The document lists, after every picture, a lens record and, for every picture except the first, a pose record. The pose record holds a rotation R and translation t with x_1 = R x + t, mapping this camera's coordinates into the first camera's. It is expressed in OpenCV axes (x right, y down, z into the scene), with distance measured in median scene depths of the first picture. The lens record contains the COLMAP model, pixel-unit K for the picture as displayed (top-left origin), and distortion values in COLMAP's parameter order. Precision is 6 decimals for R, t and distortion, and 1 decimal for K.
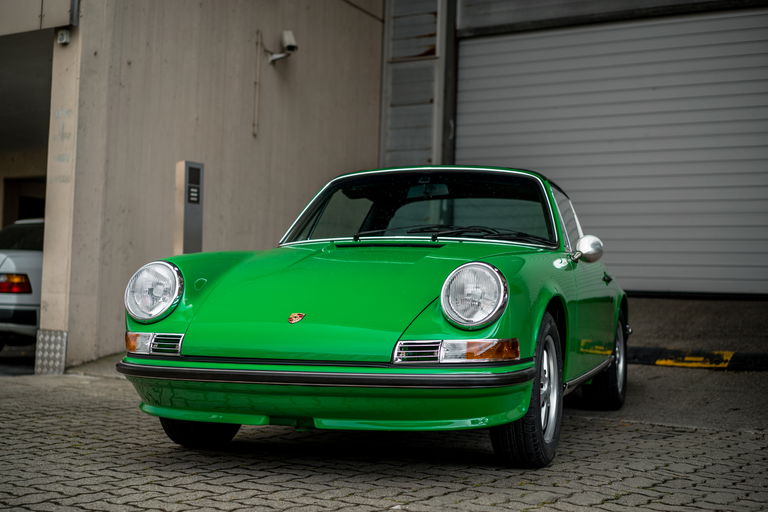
lens RADIAL K [[1188.8, 0, 385.4], [0, 1188.8, 266.2], [0, 0, 1]] dist [0.140943, -1.154359]
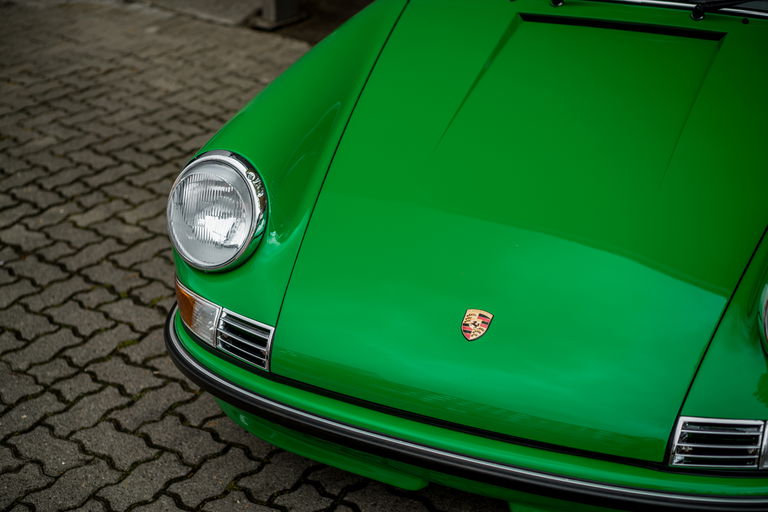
lens RADIAL K [[1188.8, 0, 385.4], [0, 1188.8, 266.2], [0, 0, 1]] dist [0.140943, -1.154359]
pose [[0.996139, 0.021694, -0.085063, -0.051838], [0.020747, 0.883355, 0.468246, -0.171127], [0.085299, -0.468203, 0.879494, 0.391497]]
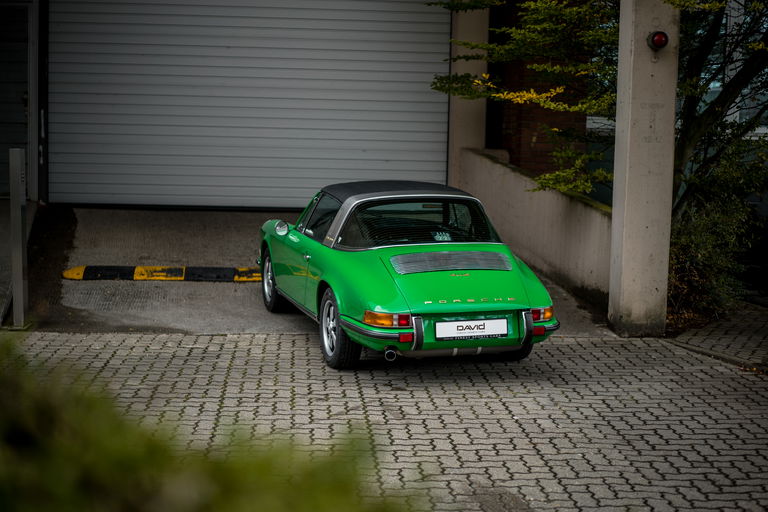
lens RADIAL K [[1196.8, 0, 384.0], [0, 1196.8, 256.0], [0, 0, 1]] dist [0.135513, -0.998801]
pose [[0.796118, -0.072410, 0.600793, -0.875021], [-0.014332, 0.990281, 0.138343, -0.221268], [-0.604971, -0.118748, 0.787343, -0.274060]]
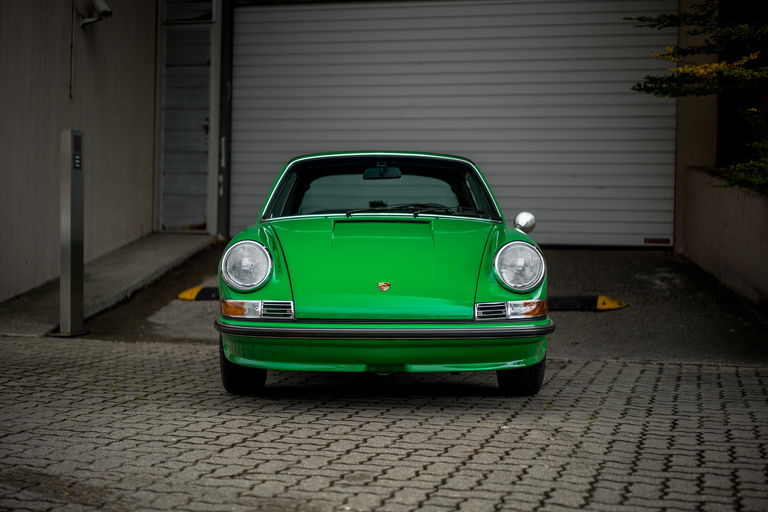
lens RADIAL K [[1196.8, 0, 384.0], [0, 1196.8, 256.0], [0, 0, 1]] dist [0.135513, -0.998801]
pose [[0.947578, -0.014672, 0.319186, -0.352901], [0.000643, 0.999031, 0.044013, -0.032962], [-0.319523, -0.041501, 0.946669, -0.149986]]
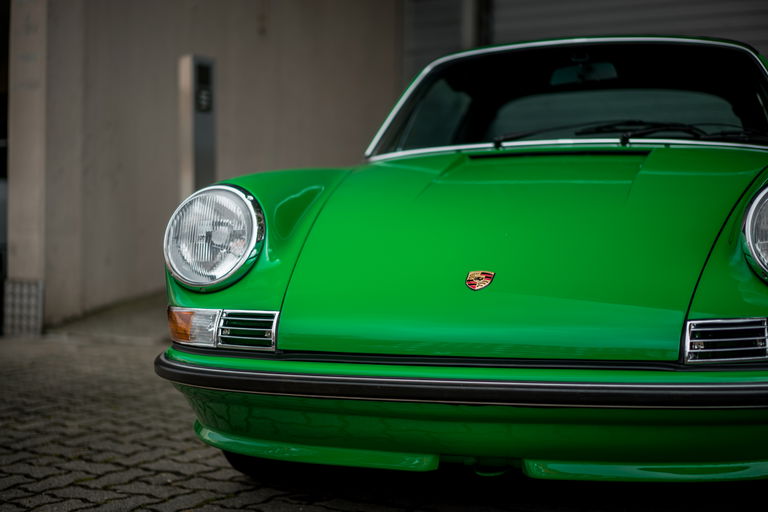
lens RADIAL K [[1196.8, 0, 384.0], [0, 1196.8, 256.0], [0, 0, 1]] dist [0.135513, -0.998801]
pose [[0.999339, -0.023312, 0.027884, -0.099608], [0.021748, 0.998243, 0.055119, -0.000126], [-0.029120, -0.054476, 0.998090, 0.319090]]
